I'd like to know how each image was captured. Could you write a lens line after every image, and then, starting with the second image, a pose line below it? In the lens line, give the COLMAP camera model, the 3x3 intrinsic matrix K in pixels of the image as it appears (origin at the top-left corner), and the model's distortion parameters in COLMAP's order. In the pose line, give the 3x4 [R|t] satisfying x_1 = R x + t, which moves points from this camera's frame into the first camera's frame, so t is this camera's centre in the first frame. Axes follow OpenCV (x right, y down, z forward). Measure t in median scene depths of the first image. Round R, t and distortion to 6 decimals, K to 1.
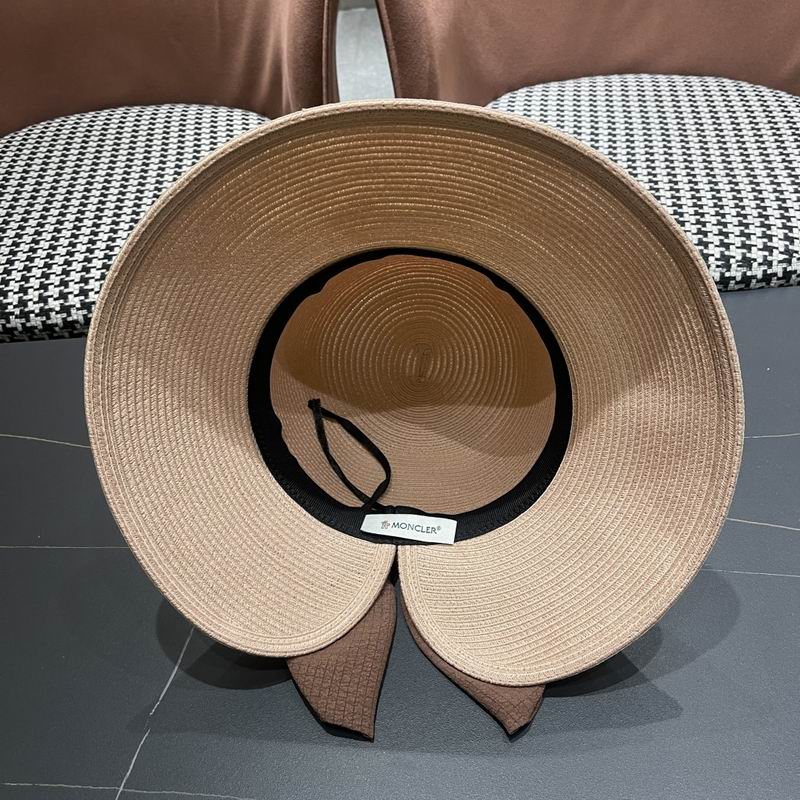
lens RADIAL K [[822.9, 0, 406.3], [0, 822.9, 405.1], [0, 0, 1]] dist [0.021123, 0.000000]
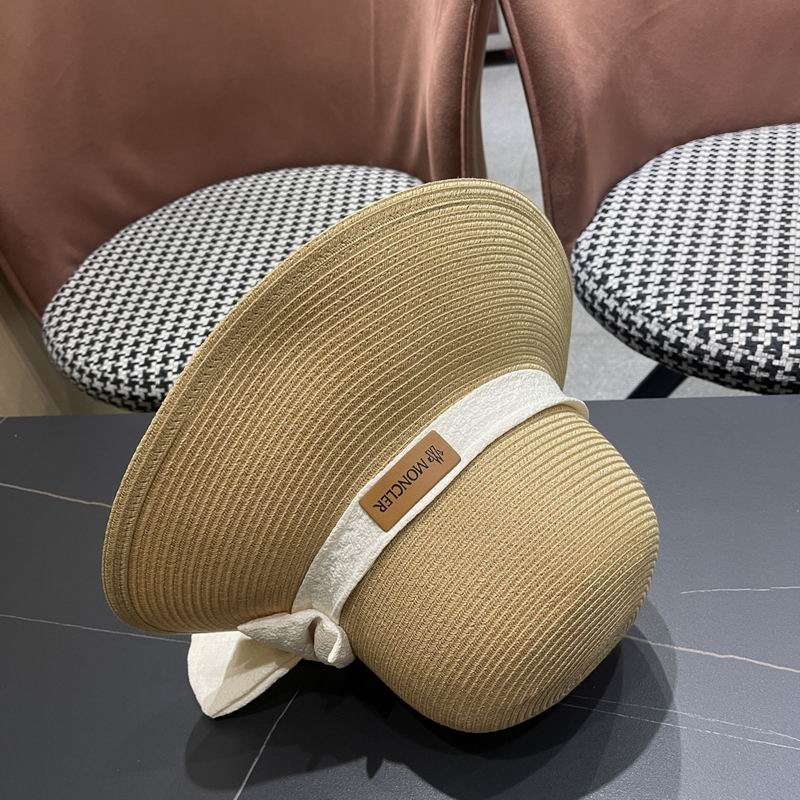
lens RADIAL K [[822.9, 0, 411.3], [0, 822.9, 411.0], [0, 0, 1]] dist [0.021123, 0.000000]
pose [[0.974851, 0.044885, -0.218293, 0.067578], [-0.048300, 0.998779, -0.010331, -0.078630], [0.217563, 0.020615, 0.975829, 0.055134]]
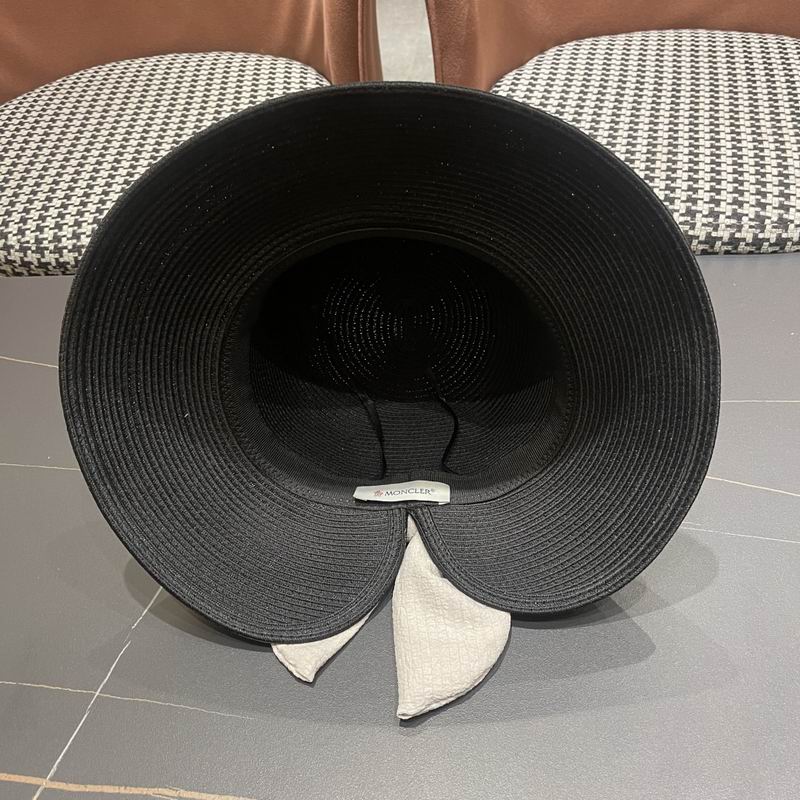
lens RADIAL K [[822.9, 0, 400.4], [0, 822.9, 404.2], [0, 0, 1]] dist [0.021123, 0.000000]
pose [[0.995202, 0.055122, -0.080841, 0.055827], [-0.052391, 0.997995, 0.035520, 0.023155], [0.082637, -0.031114, 0.996094, 0.002176]]
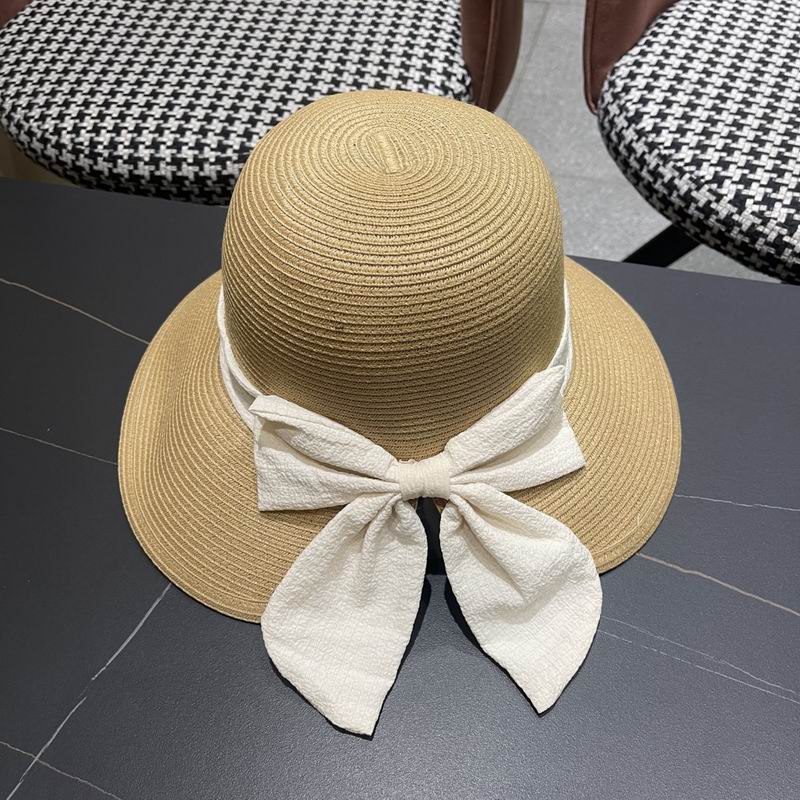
lens RADIAL K [[822.9, 0, 398.6], [0, 822.9, 405.8], [0, 0, 1]] dist [0.021123, 0.000000]
pose [[0.956294, 0.239595, -0.167616, 0.048978], [-0.206647, 0.959329, 0.192315, -0.086538], [0.206877, -0.149272, 0.966913, 0.152227]]
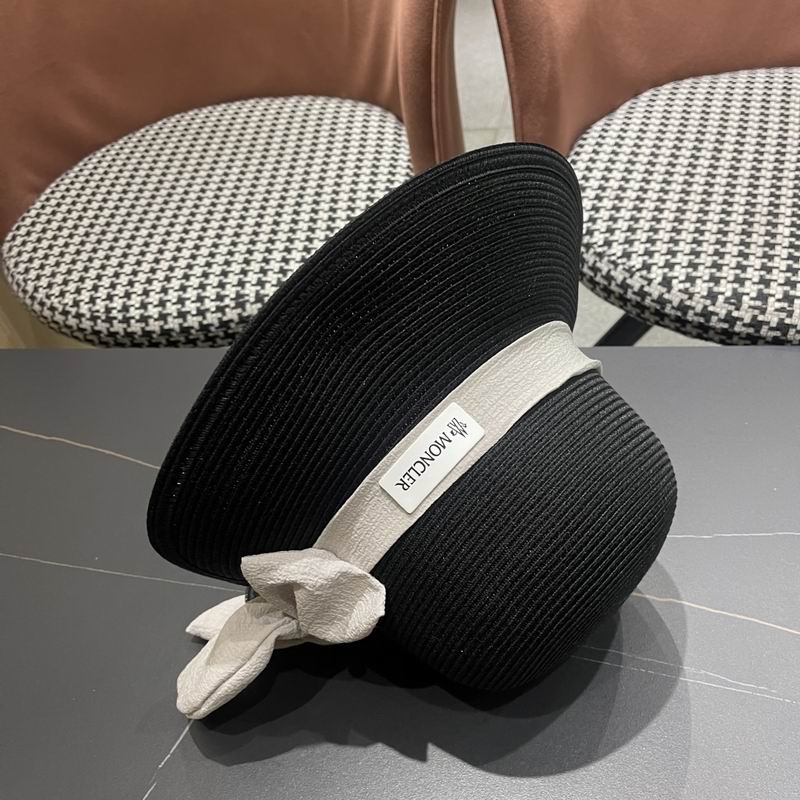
lens RADIAL K [[822.9, 0, 411.4], [0, 822.9, 410.7], [0, 0, 1]] dist [0.021123, 0.000000]
pose [[0.978441, 0.082106, -0.189505, 0.086810], [-0.071160, 0.995418, 0.063870, -0.085712], [0.193881, -0.049007, 0.979800, 0.056405]]
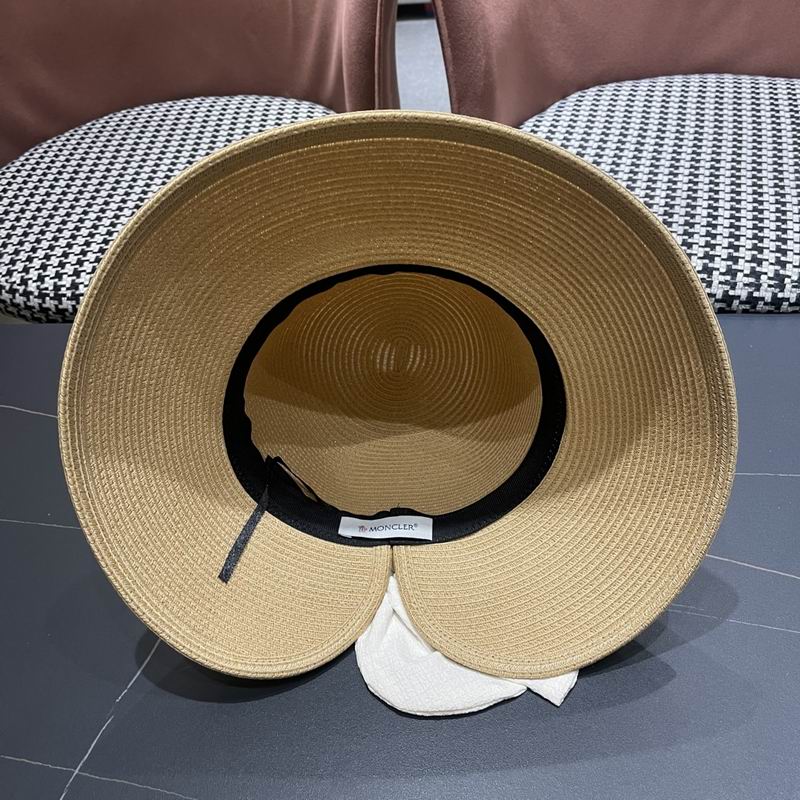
lens RADIAL K [[822.9, 0, 398.4], [0, 822.9, 395.2], [0, 0, 1]] dist [0.021123, 0.000000]
pose [[0.989138, 0.069350, -0.129602, 0.084291], [-0.068752, 0.997592, 0.009087, -0.022420], [0.129921, -0.000078, 0.991524, 0.017200]]
